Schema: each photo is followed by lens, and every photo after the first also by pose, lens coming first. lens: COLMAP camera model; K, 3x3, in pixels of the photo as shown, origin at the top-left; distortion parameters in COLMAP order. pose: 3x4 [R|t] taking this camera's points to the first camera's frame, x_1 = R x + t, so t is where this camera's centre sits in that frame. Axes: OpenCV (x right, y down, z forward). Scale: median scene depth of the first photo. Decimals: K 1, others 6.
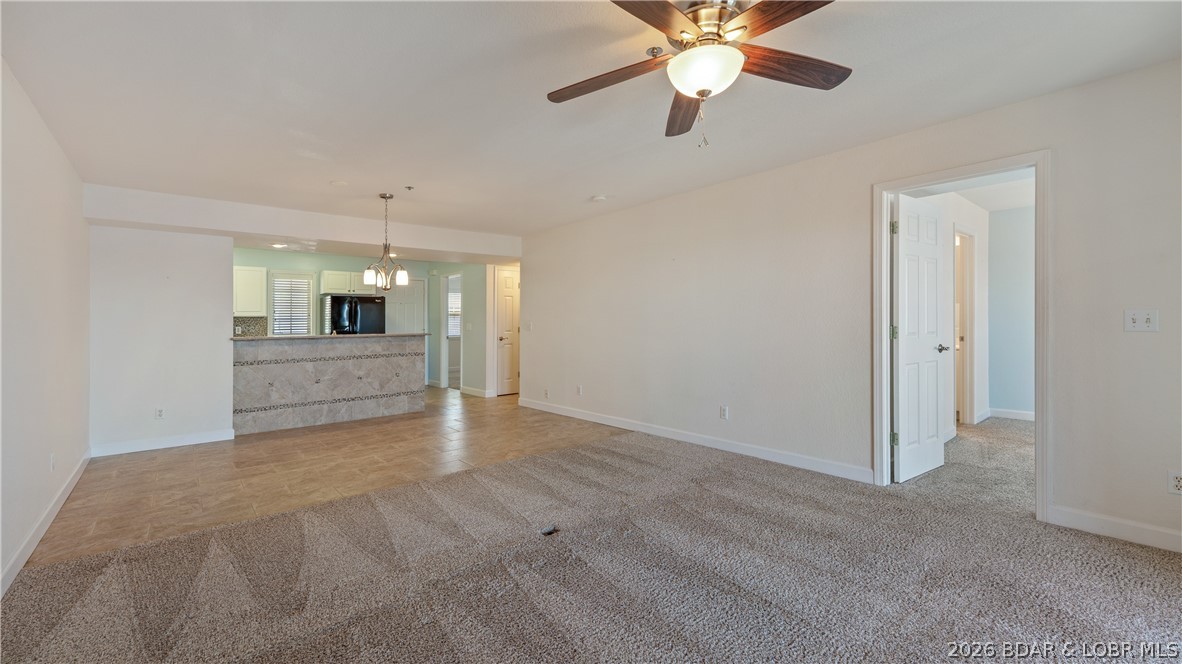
lens RADIAL K [[483.6, 0, 586.7], [0, 483.6, 321.7], [0, 0, 1]] dist [0.000896, 0.000090]
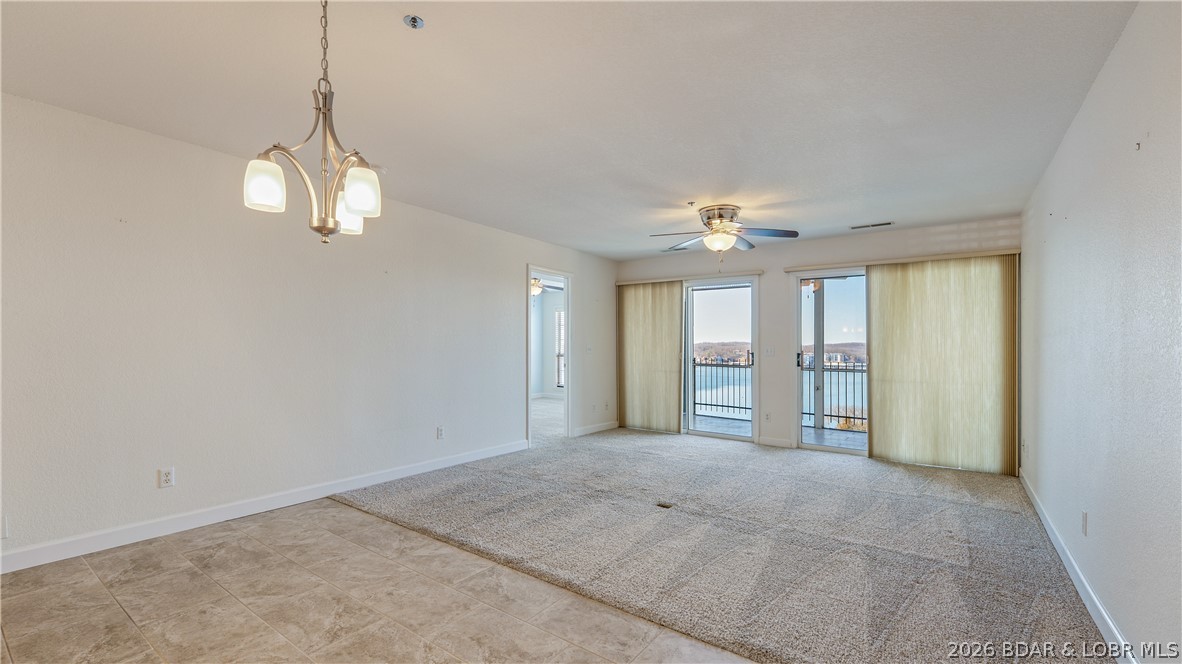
lens RADIAL K [[487.3, 0, 578.1], [0, 487.3, 333.7], [0, 0, 1]] dist [0.001684, 0.000028]
pose [[-0.226010, 0.038534, 0.973362, -0.641530], [-0.004644, 0.999163, -0.040634, 0.011300], [-0.974114, -0.013704, -0.225642, 0.737867]]
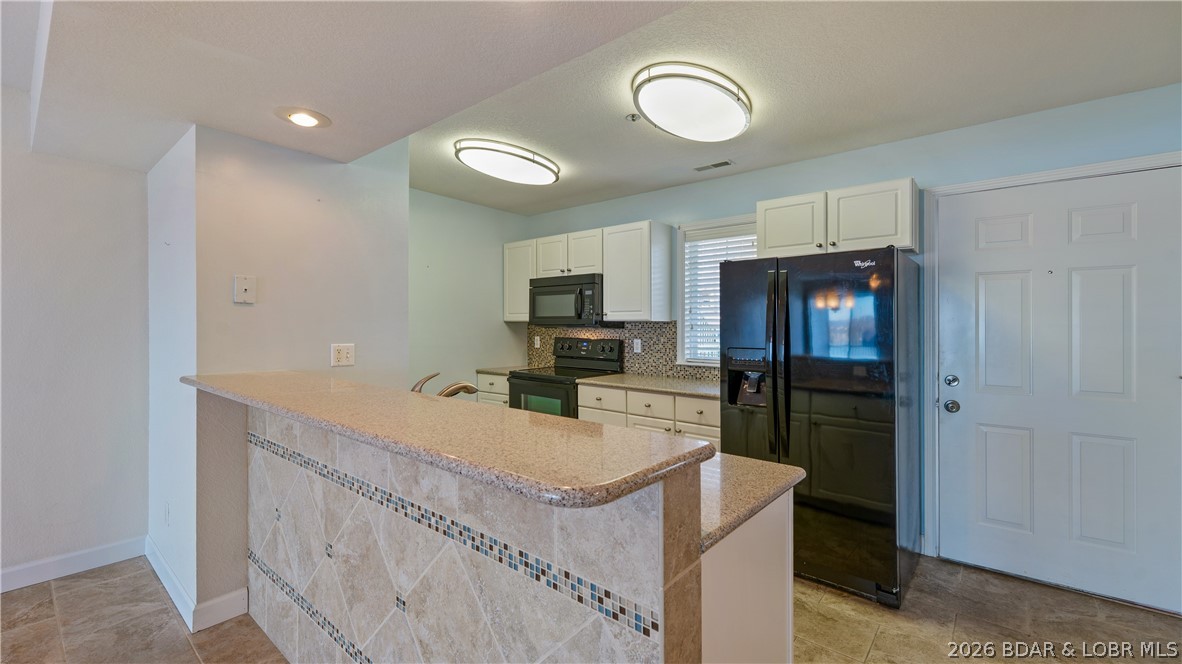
lens RADIAL K [[483.6, 0, 586.7], [0, 483.6, 321.7], [0, 0, 1]] dist [0.000896, 0.000090]
pose [[0.163262, 0.003883, -0.986575, -0.256256], [-0.009333, 0.999954, 0.002391, -0.013911], [0.986539, 0.008817, 0.163291, 1.131570]]
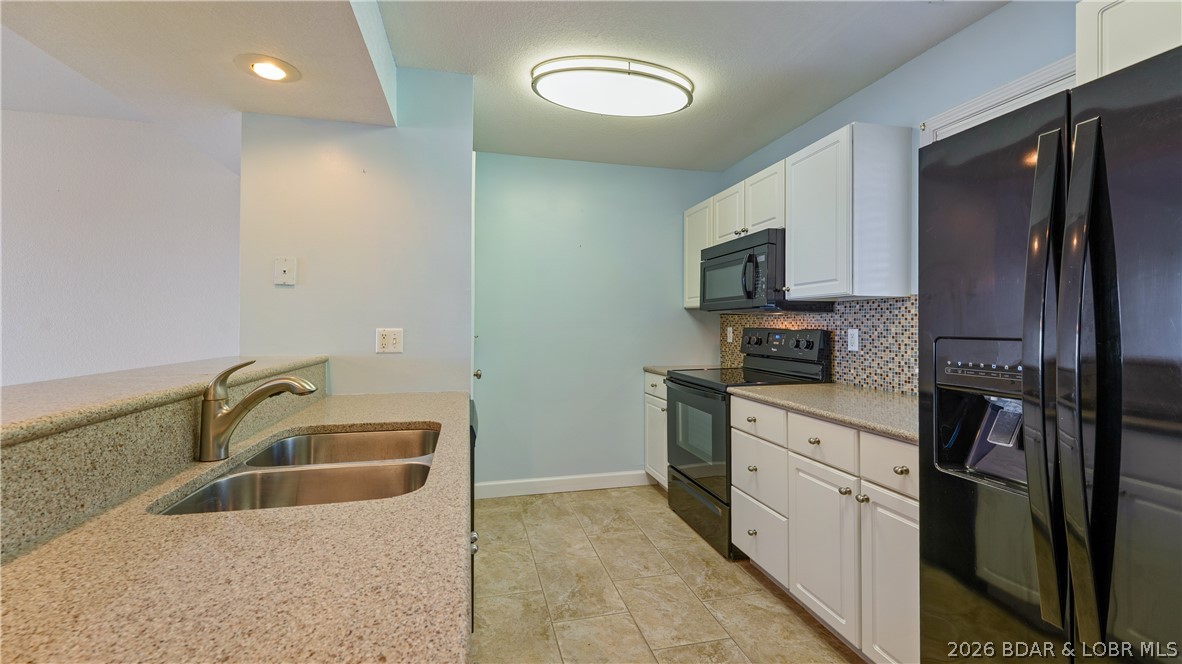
lens RADIAL K [[485.8, 0, 589.3], [0, 485.8, 324.6], [0, 0, 1]] dist [0.002729, 0.000111]
pose [[-0.453962, 0.013083, -0.890925, -0.447086], [0.005562, 0.999914, 0.011850, 0.002502], [0.891004, 0.000424, -0.453996, 1.308320]]
